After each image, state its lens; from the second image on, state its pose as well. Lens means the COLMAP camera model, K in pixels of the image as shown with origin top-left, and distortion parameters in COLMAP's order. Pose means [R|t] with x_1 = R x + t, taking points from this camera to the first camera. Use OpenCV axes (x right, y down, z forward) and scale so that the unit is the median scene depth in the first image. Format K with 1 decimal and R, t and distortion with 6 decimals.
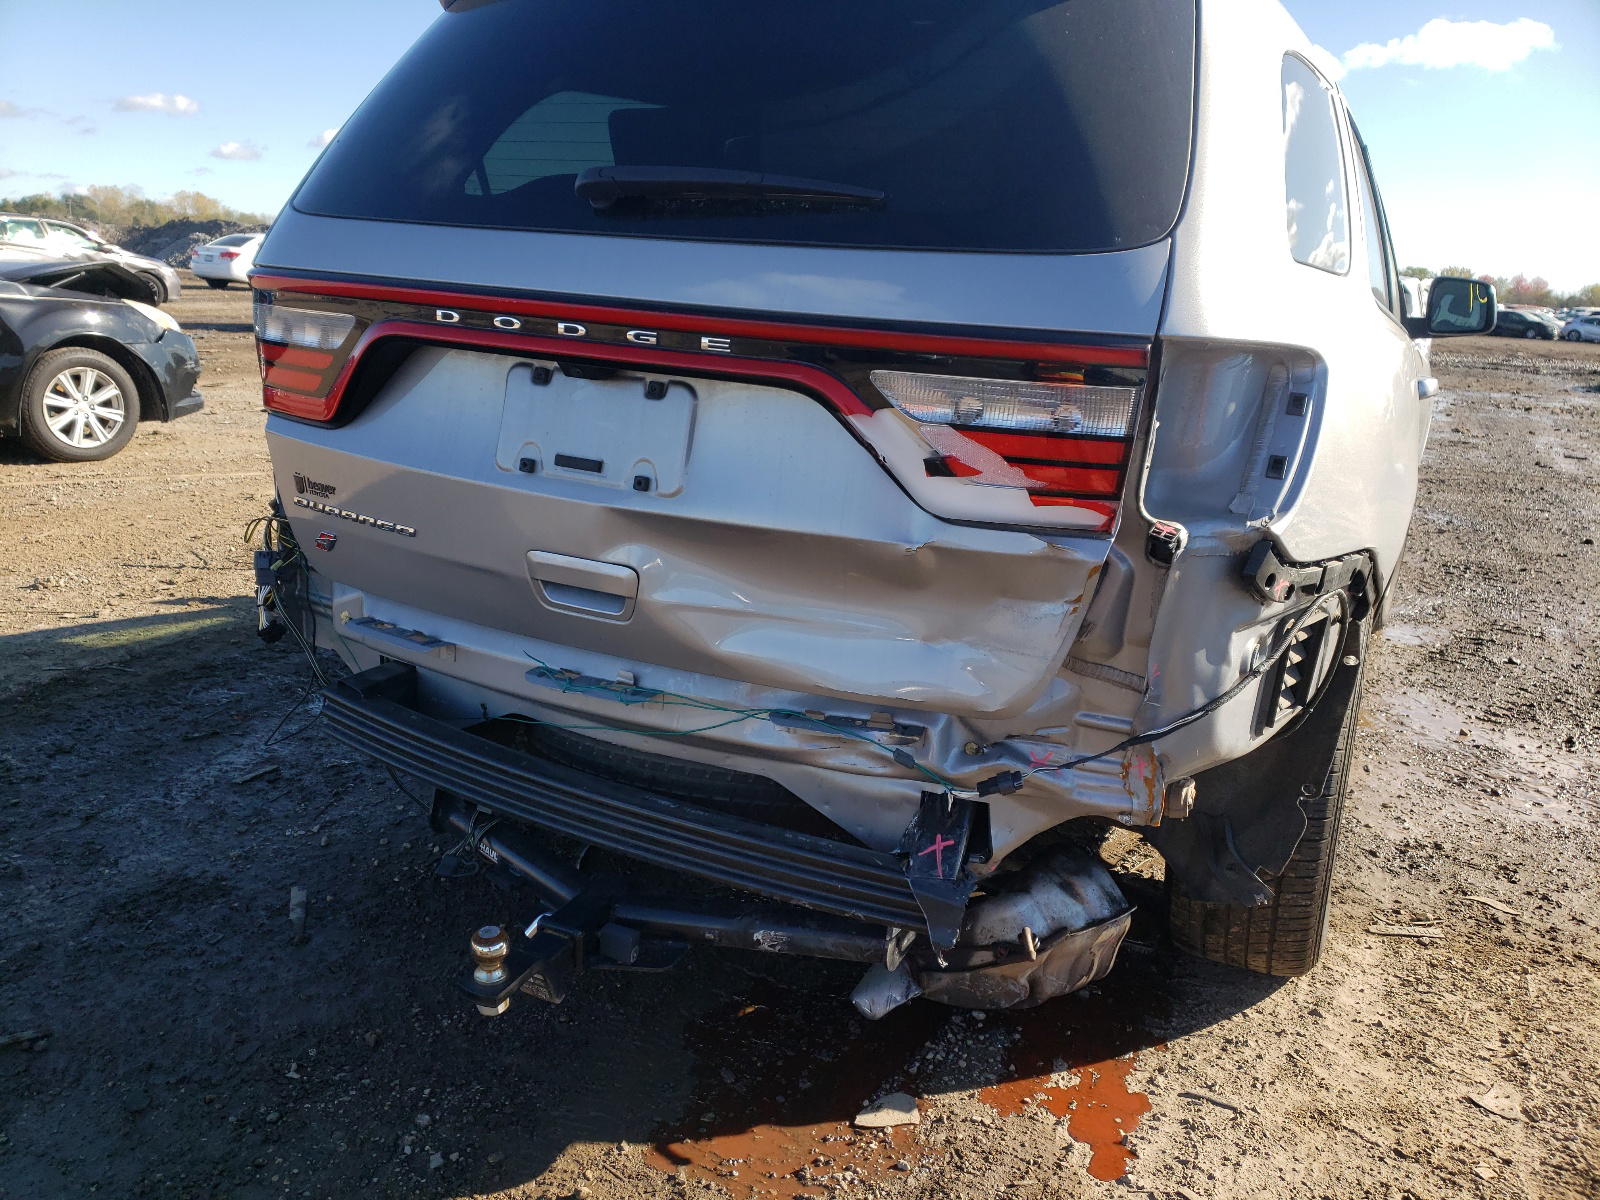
lens RADIAL K [[1209.4, 0, 806.4], [0, 1209.4, 605.4], [0, 0, 1]] dist [0.055372, -0.033481]
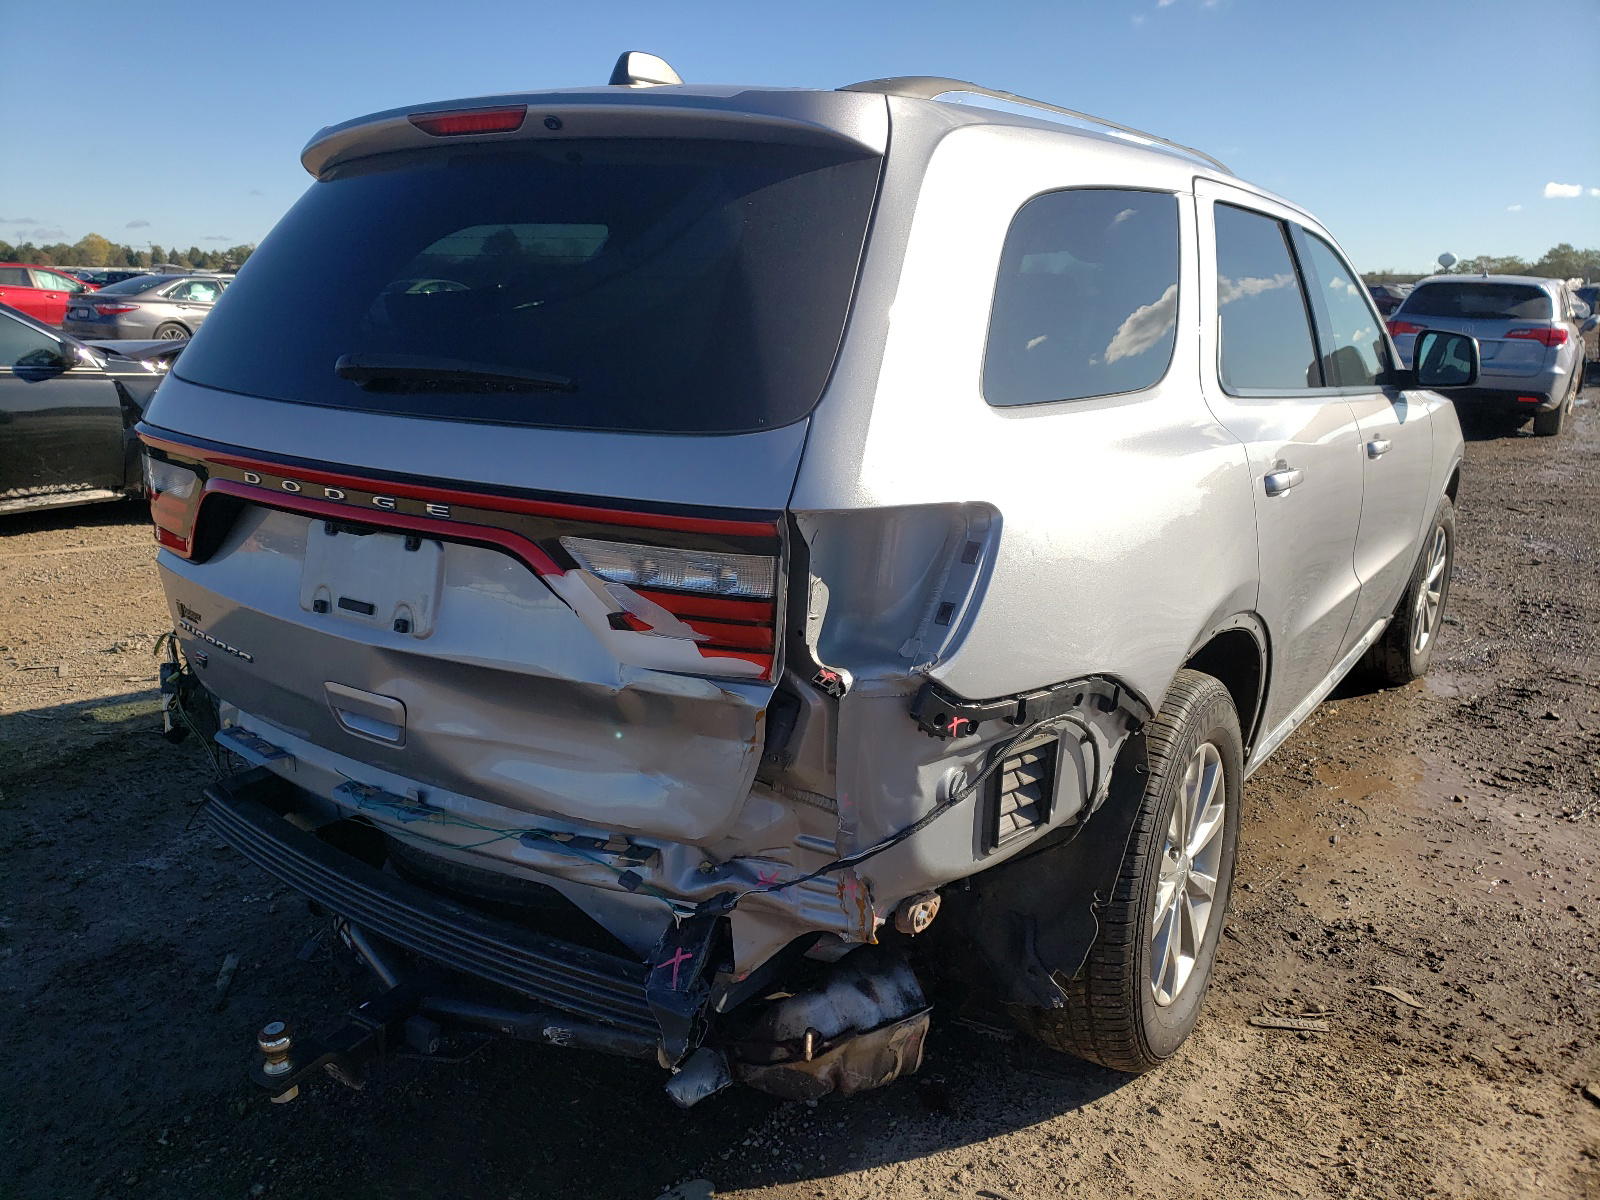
lens RADIAL K [[1209.4, 0, 797.4], [0, 1209.4, 590.4], [0, 0, 1]] dist [0.055372, -0.033481]
pose [[0.992084, -0.012809, -0.124923, 0.294708], [0.009580, 0.999605, -0.026418, -0.081300], [0.125212, 0.025012, 0.991815, -0.052000]]
